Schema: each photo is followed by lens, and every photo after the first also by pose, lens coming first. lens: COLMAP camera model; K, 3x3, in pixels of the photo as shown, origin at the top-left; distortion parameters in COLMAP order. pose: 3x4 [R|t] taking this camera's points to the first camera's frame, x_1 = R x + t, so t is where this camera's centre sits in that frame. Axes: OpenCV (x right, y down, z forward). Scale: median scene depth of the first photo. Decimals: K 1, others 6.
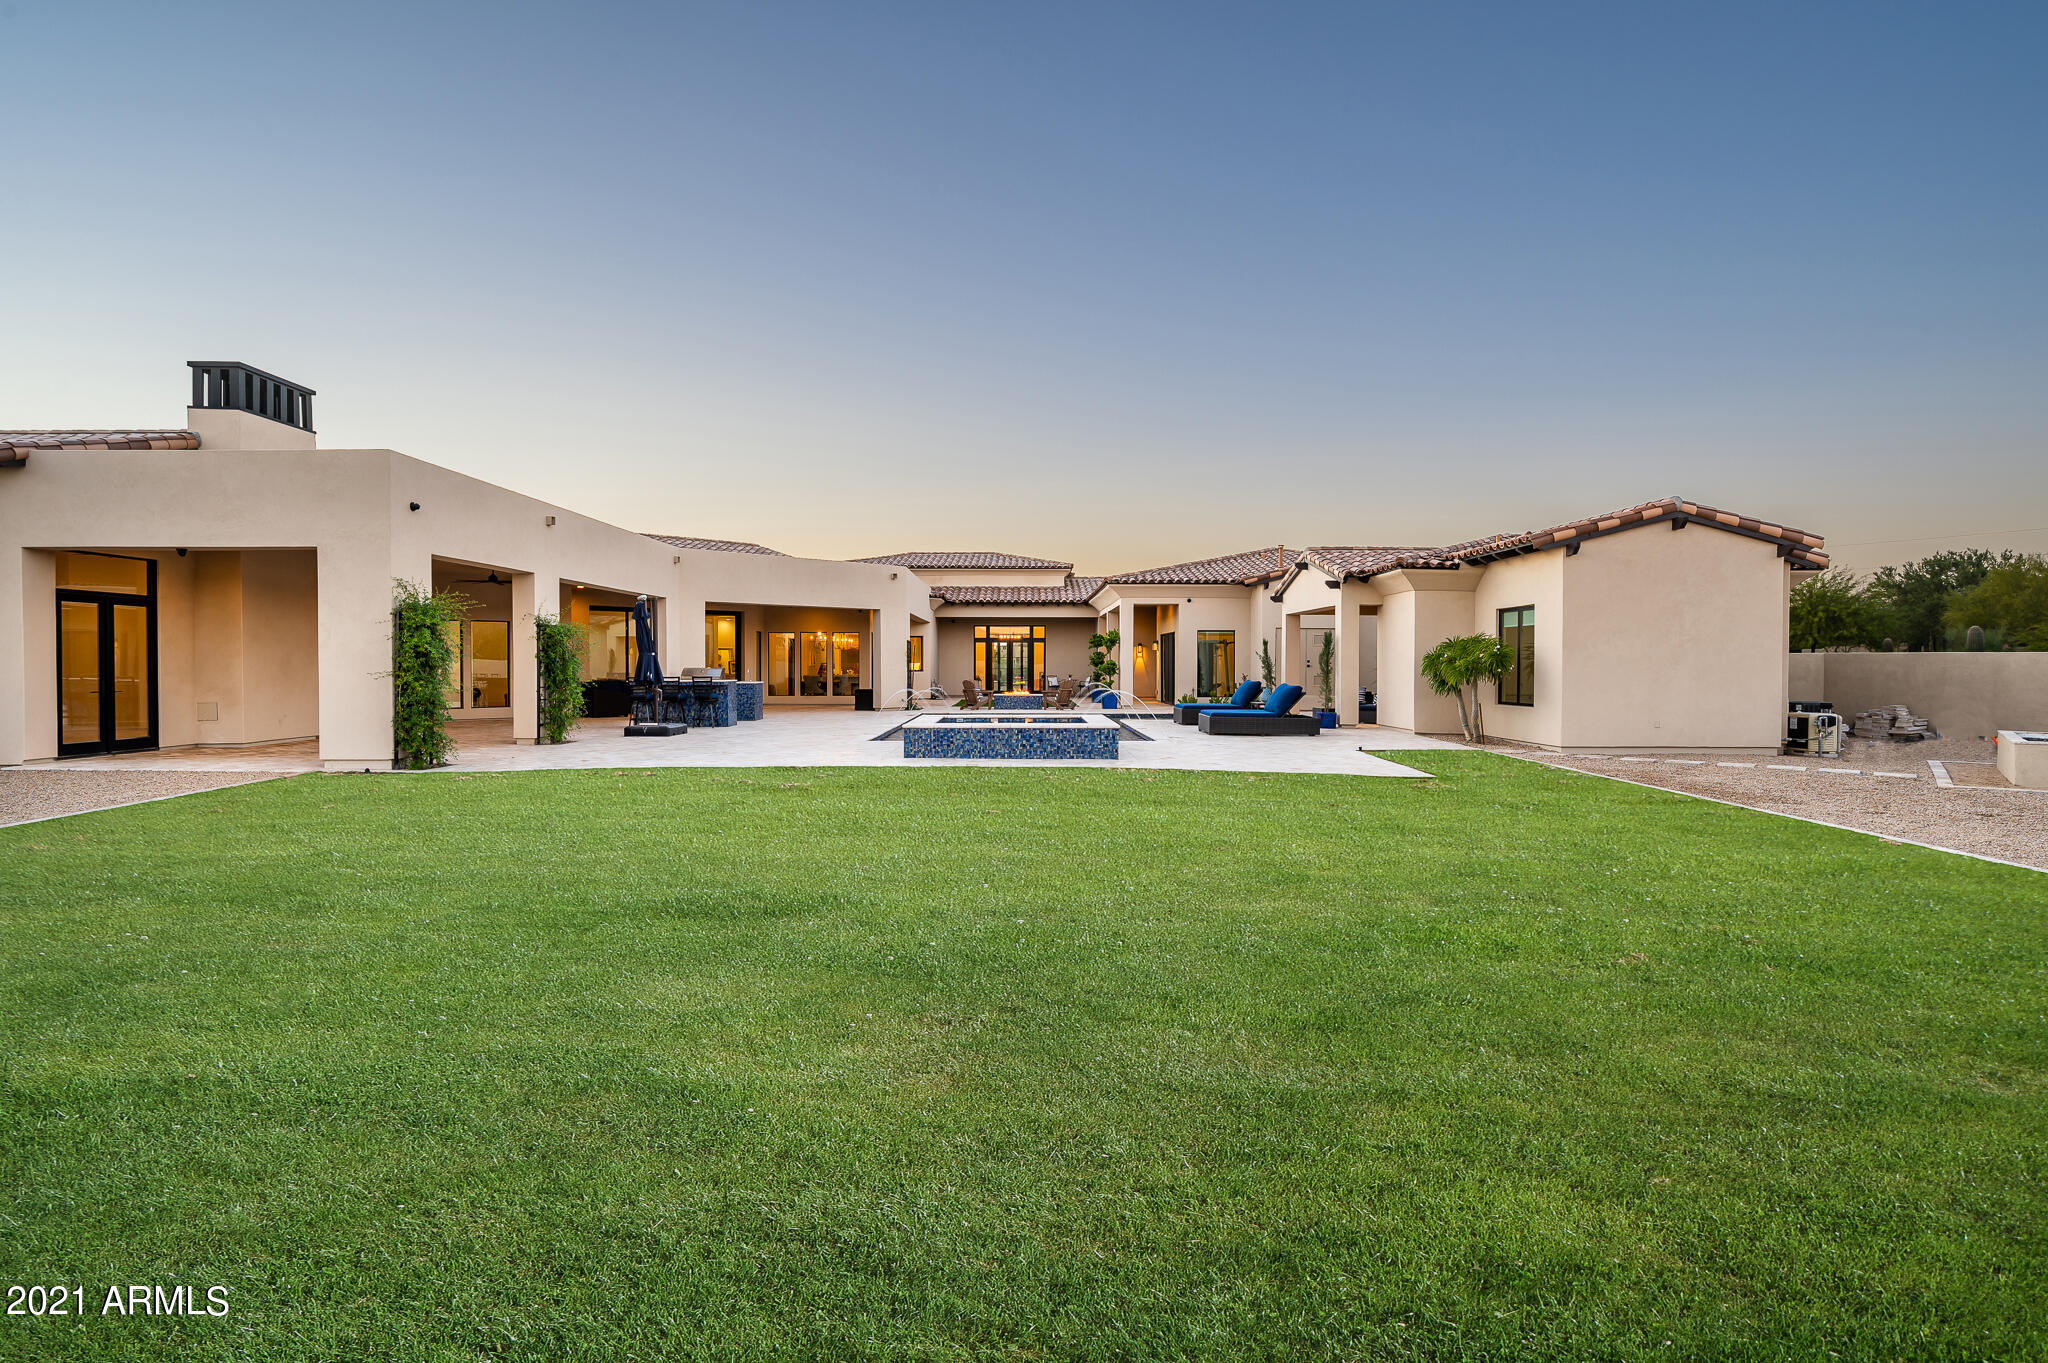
lens RADIAL K [[1059.9, 0, 1024.0], [0, 1059.9, 681.5], [0, 0, 1]] dist [-0.000077, 0.000087]
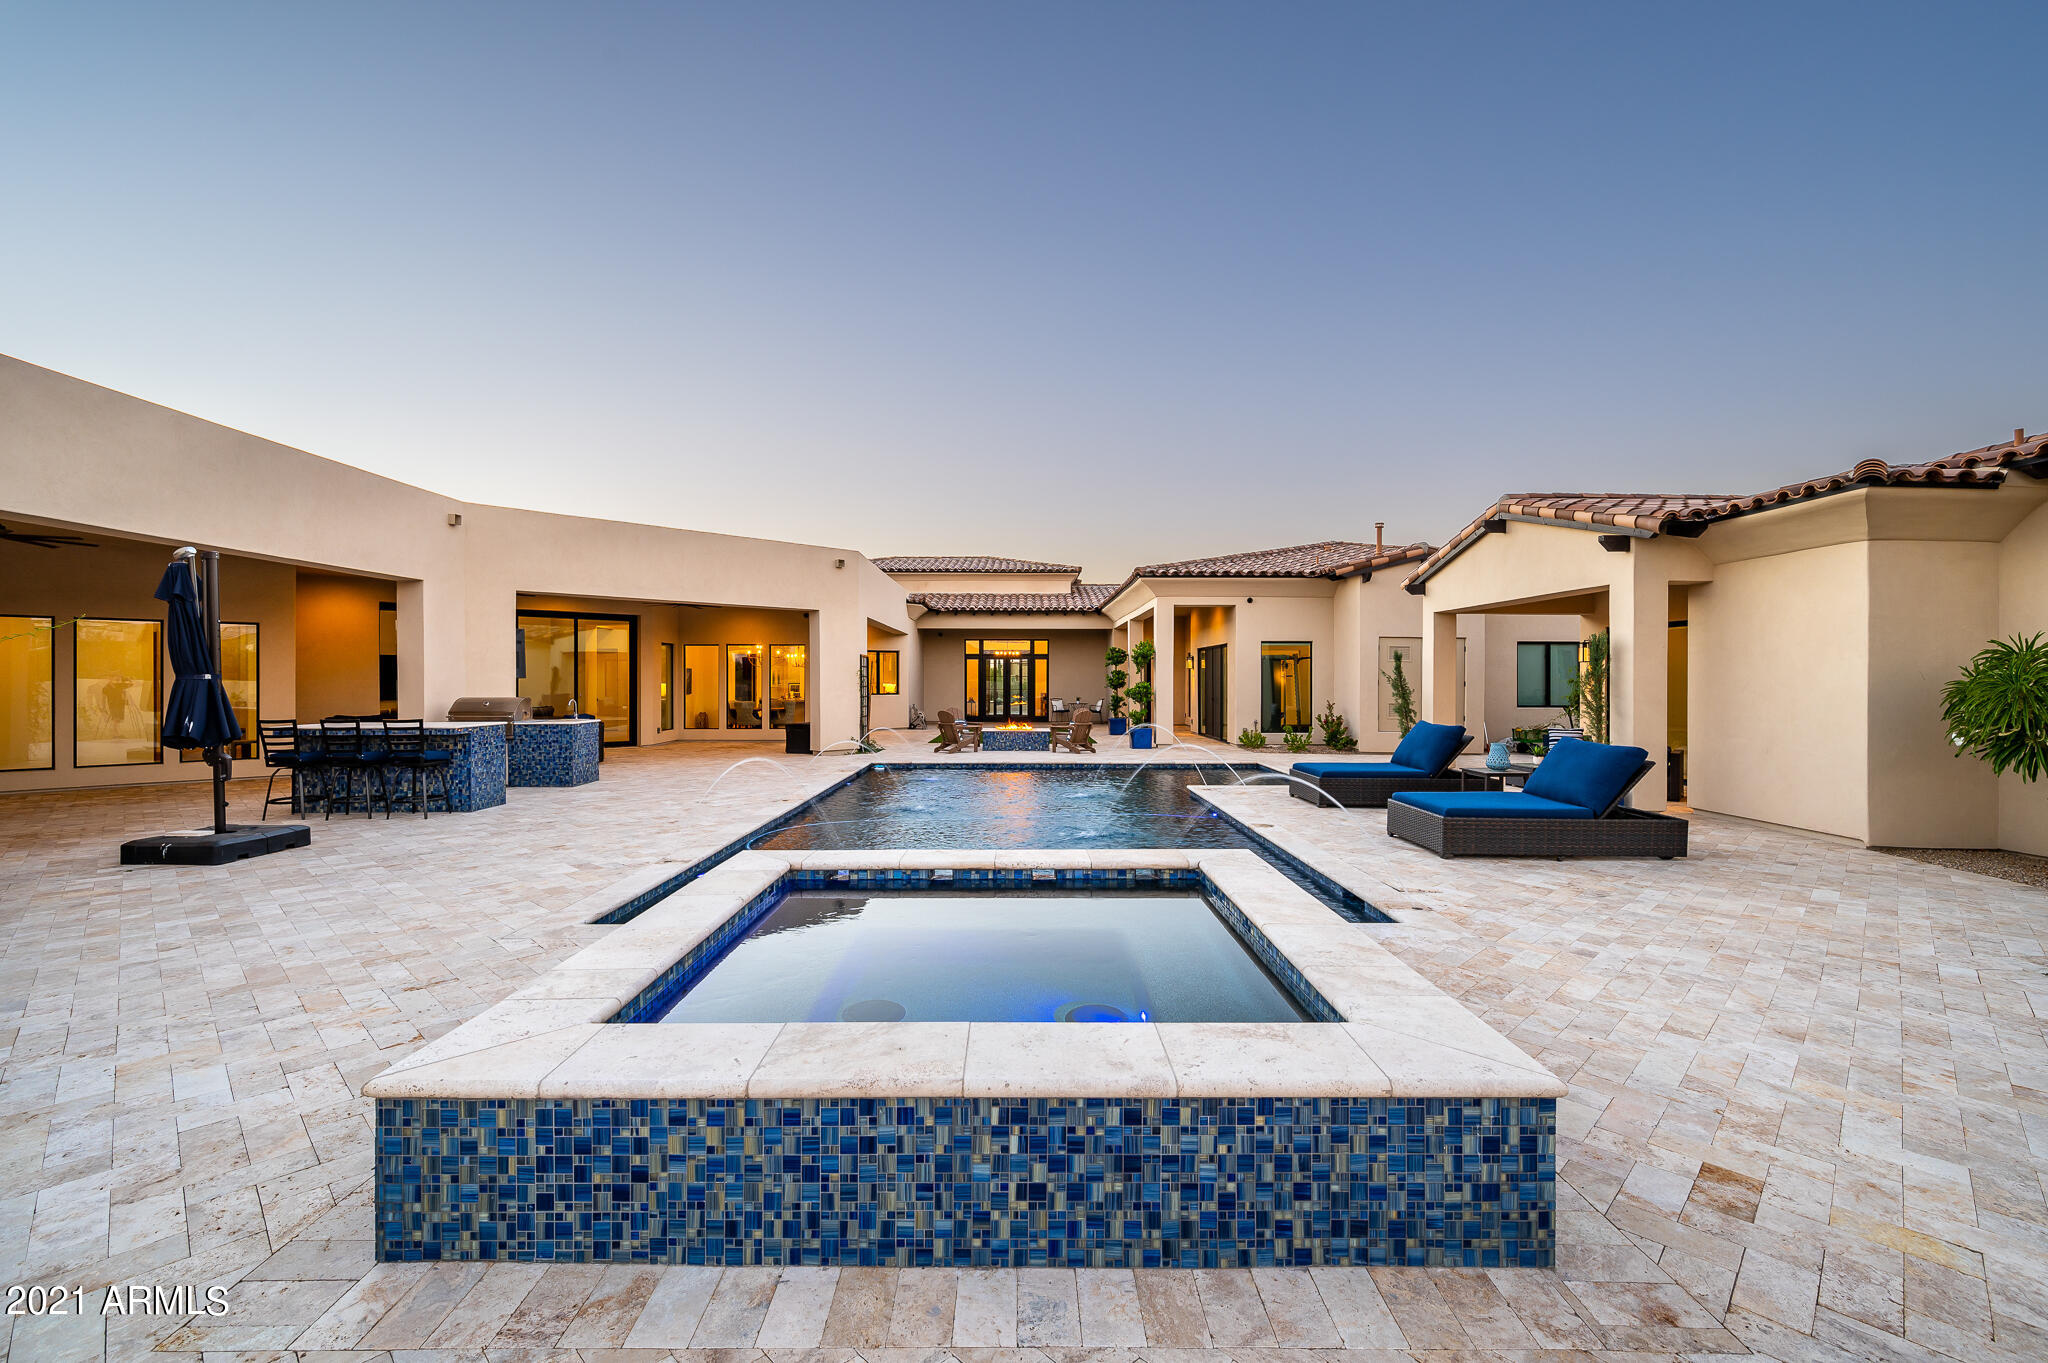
lens RADIAL K [[874.0, 0, 1024.0], [0, 874.0, 681.5], [0, 0, 1]] dist [0.000070, -0.000031]
pose [[0.999998, 0.000908, 0.001972, -0.001166], [-0.000879, 0.999893, -0.014607, -0.010934], [-0.001985, 0.014605, 0.999891, 0.374842]]
